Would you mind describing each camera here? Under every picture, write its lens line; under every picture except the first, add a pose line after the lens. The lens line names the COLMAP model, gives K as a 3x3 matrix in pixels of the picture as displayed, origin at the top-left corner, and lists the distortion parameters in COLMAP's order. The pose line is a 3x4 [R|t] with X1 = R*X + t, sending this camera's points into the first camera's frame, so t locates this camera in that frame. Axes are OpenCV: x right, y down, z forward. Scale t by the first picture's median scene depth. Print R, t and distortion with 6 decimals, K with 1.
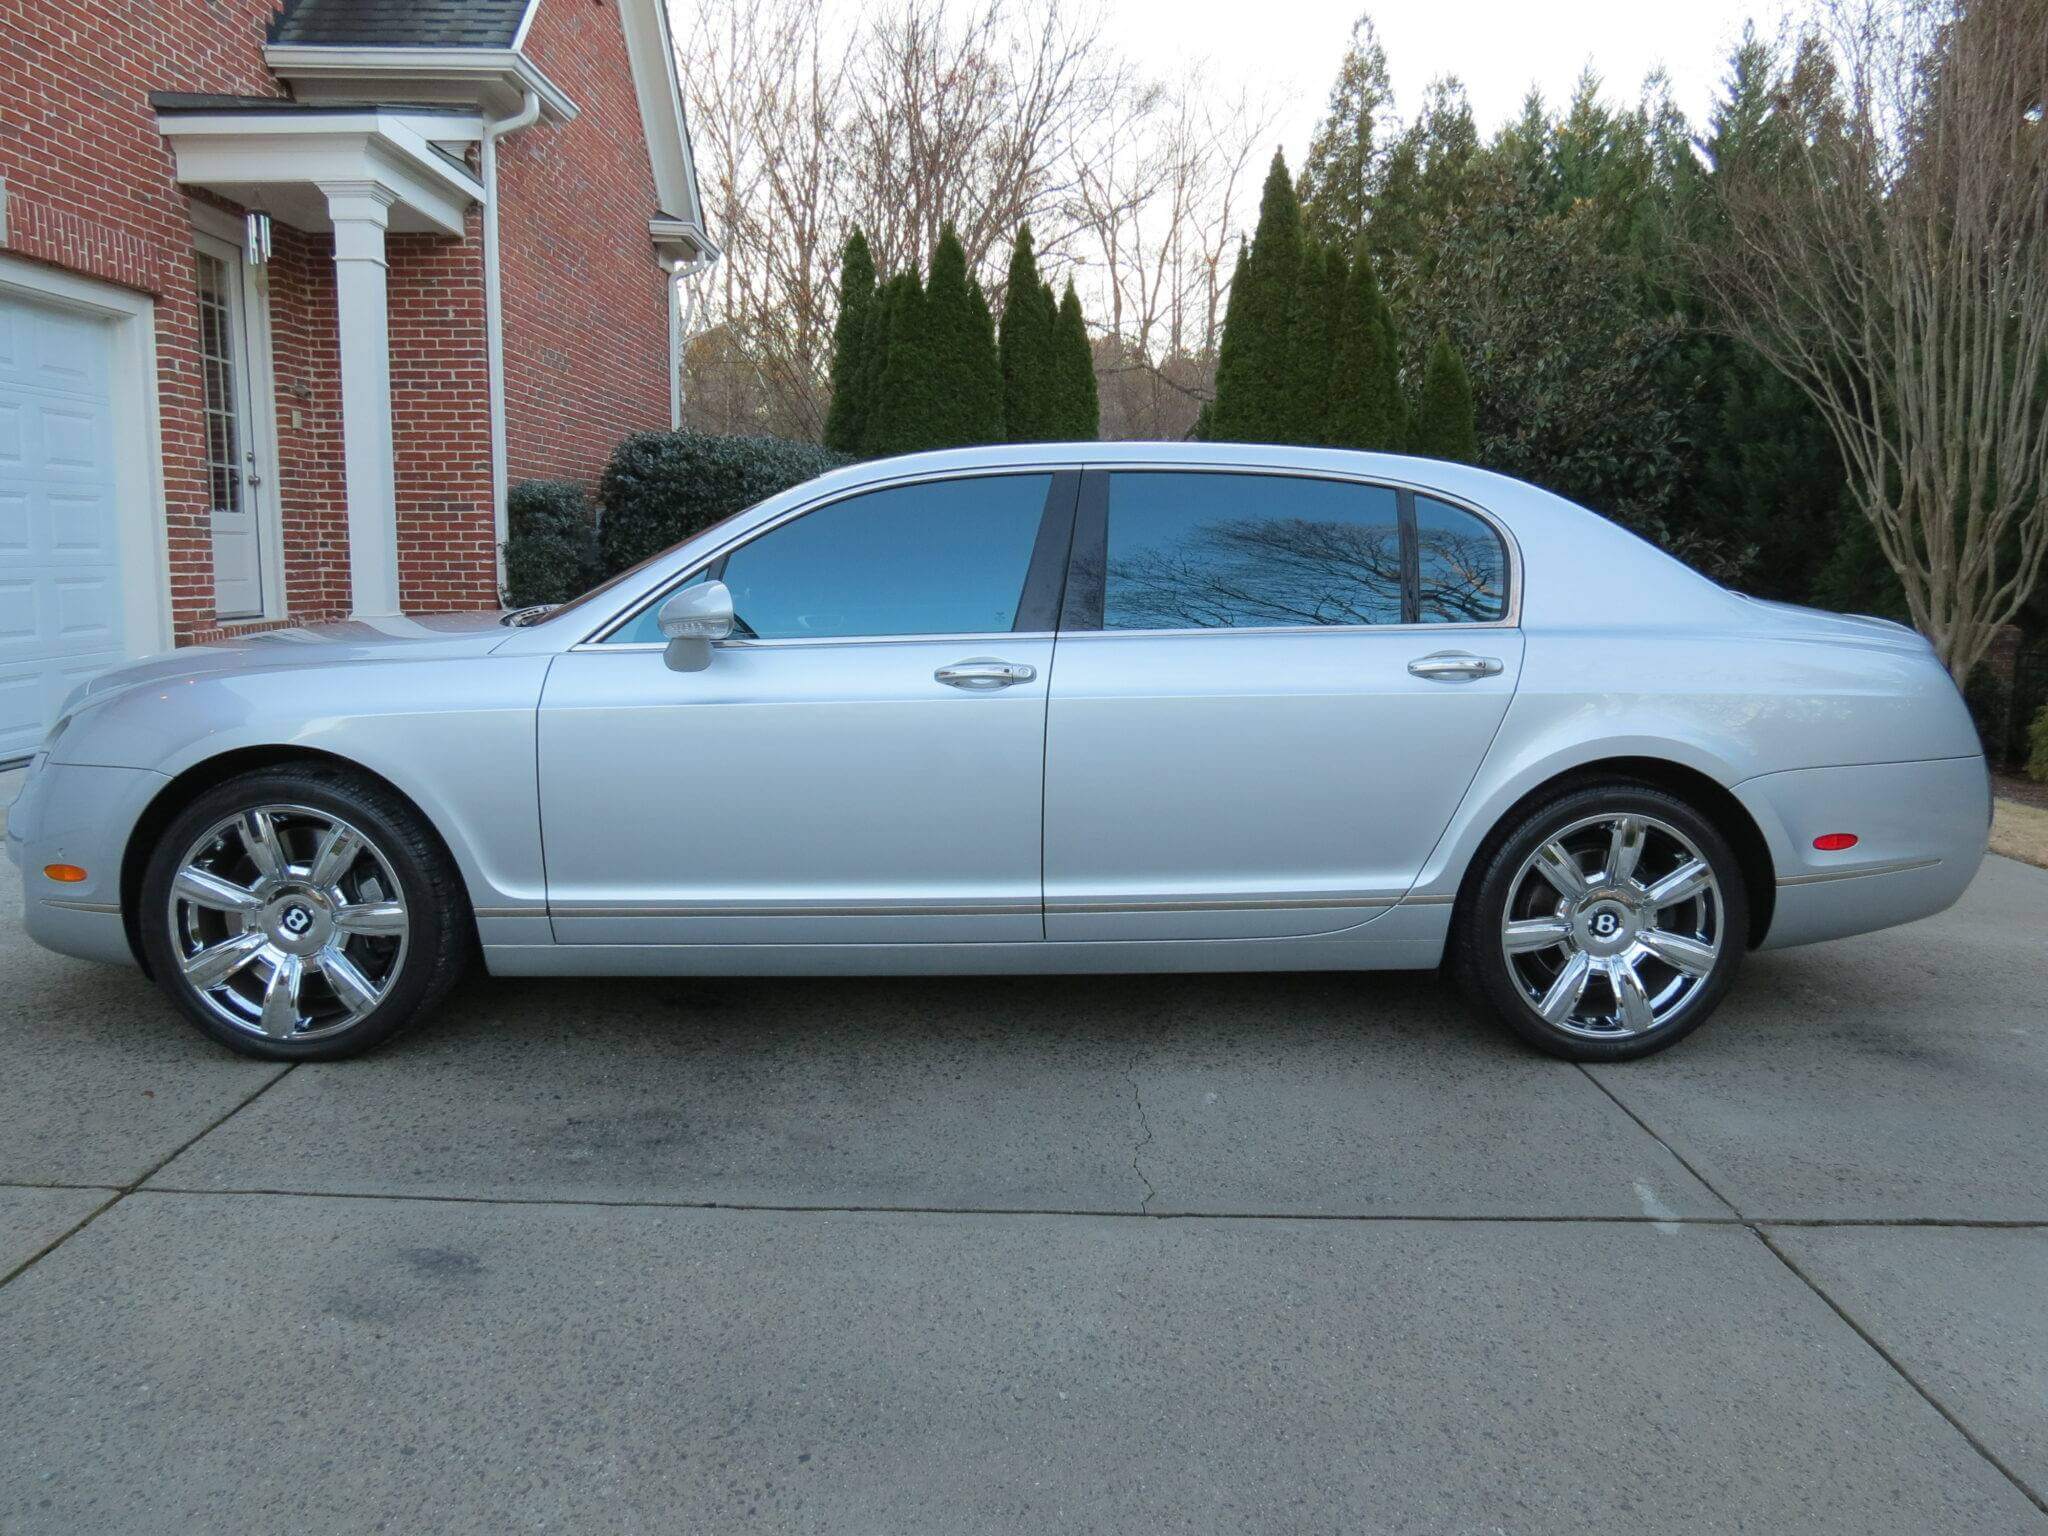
lens RADIAL K [[1524.1, 0, 1024.0], [0, 1524.1, 768.0], [0, 0, 1]] dist [-0.006071, -0.006127]
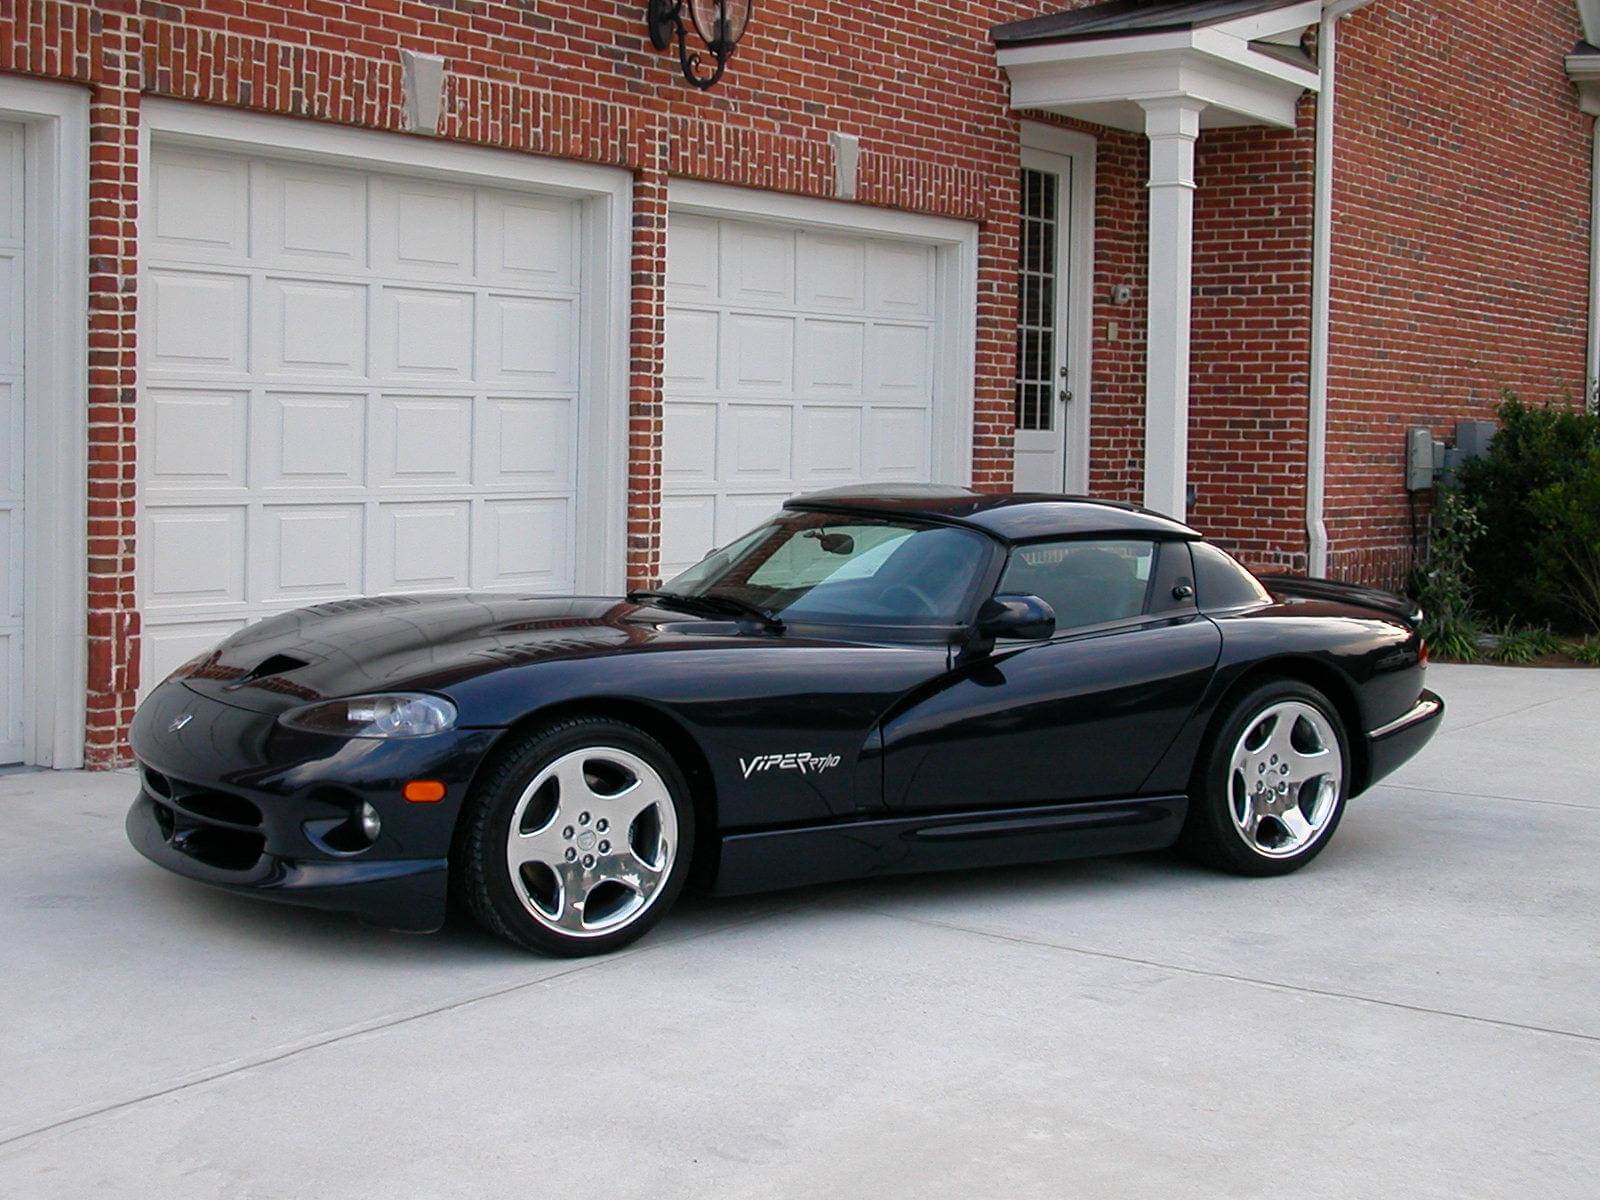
lens RADIAL K [[2328.2, 0, 800.0], [0, 2328.2, 600.0], [0, 0, 1]] dist [-0.003697, 0.018156]
pose [[0.813624, 0.050454, -0.579199, 0.202305], [-0.094516, 0.994453, -0.046144, 0.019063], [0.573658, 0.092288, 0.813879, -0.258716]]
